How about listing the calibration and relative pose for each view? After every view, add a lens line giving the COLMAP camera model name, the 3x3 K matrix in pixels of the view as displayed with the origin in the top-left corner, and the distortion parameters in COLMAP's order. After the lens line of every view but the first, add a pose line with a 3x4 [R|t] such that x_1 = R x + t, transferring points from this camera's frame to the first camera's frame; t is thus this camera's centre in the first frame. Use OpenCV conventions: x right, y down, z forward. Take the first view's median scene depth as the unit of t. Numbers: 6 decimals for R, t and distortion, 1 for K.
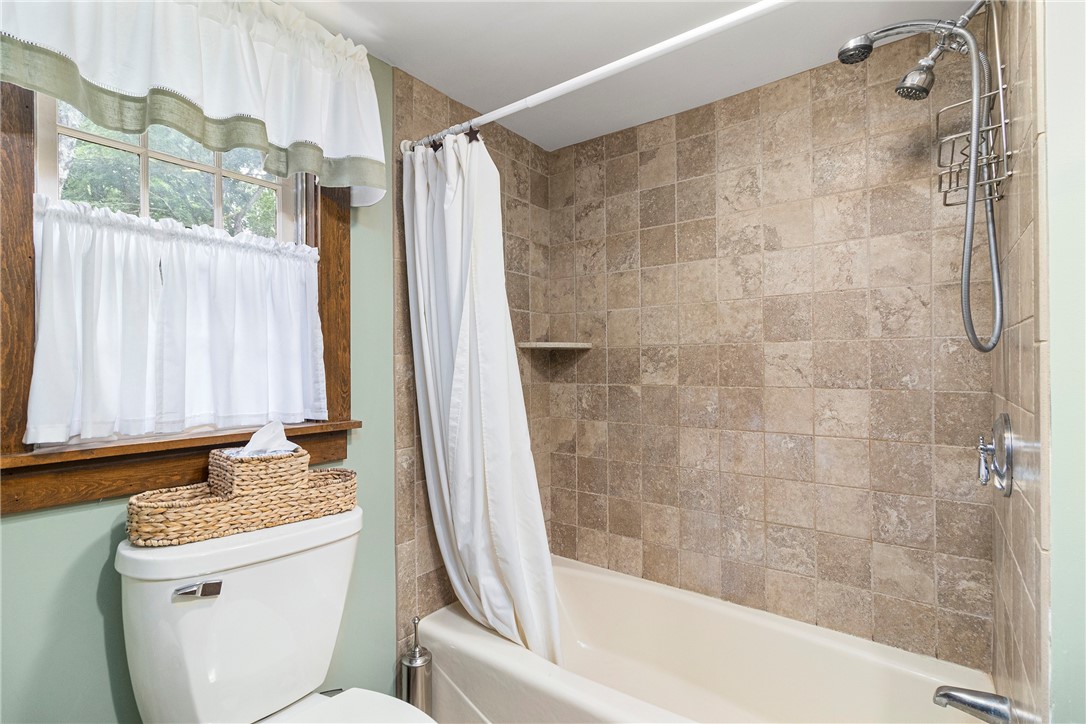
lens RADIAL K [[511.0, 0, 565.2], [0, 511.0, 362.2], [0, 0, 1]] dist [0.001720, -0.000039]
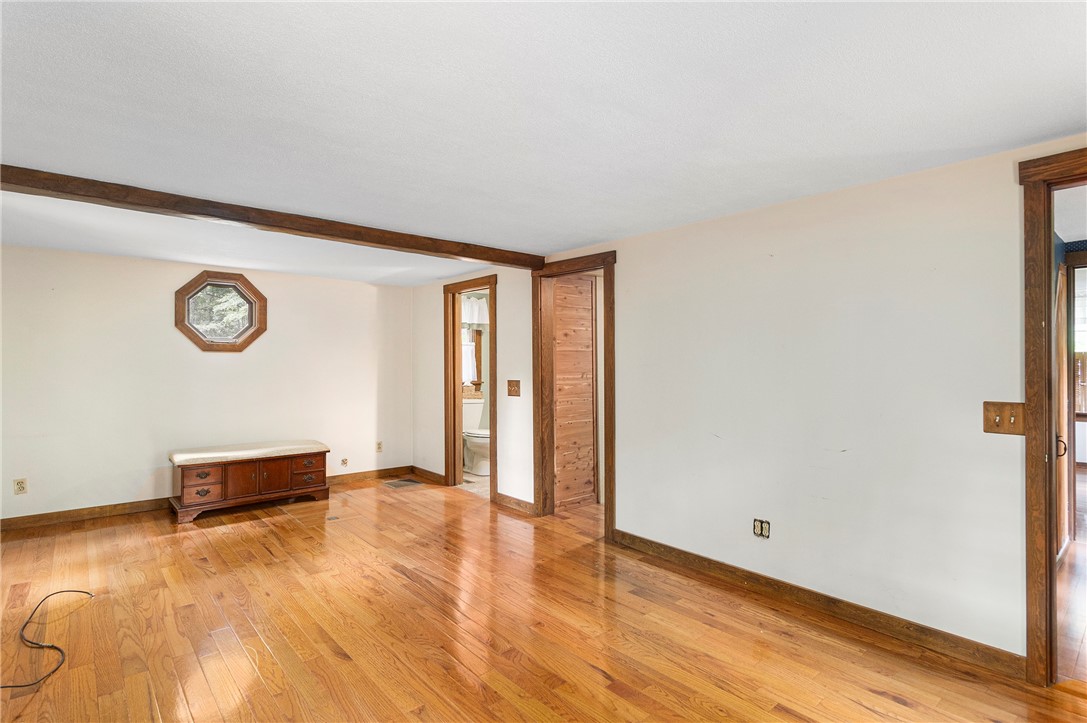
lens RADIAL K [[532.4, 0, 538.3], [0, 532.4, 358.6], [0, 0, 1]] dist [-0.002688, -0.000575]
pose [[0.969671, 0.006053, -0.244339, 1.177591], [-0.007133, 0.999968, -0.003537, -0.072712], [0.244310, 0.005172, 0.969683, -3.337789]]
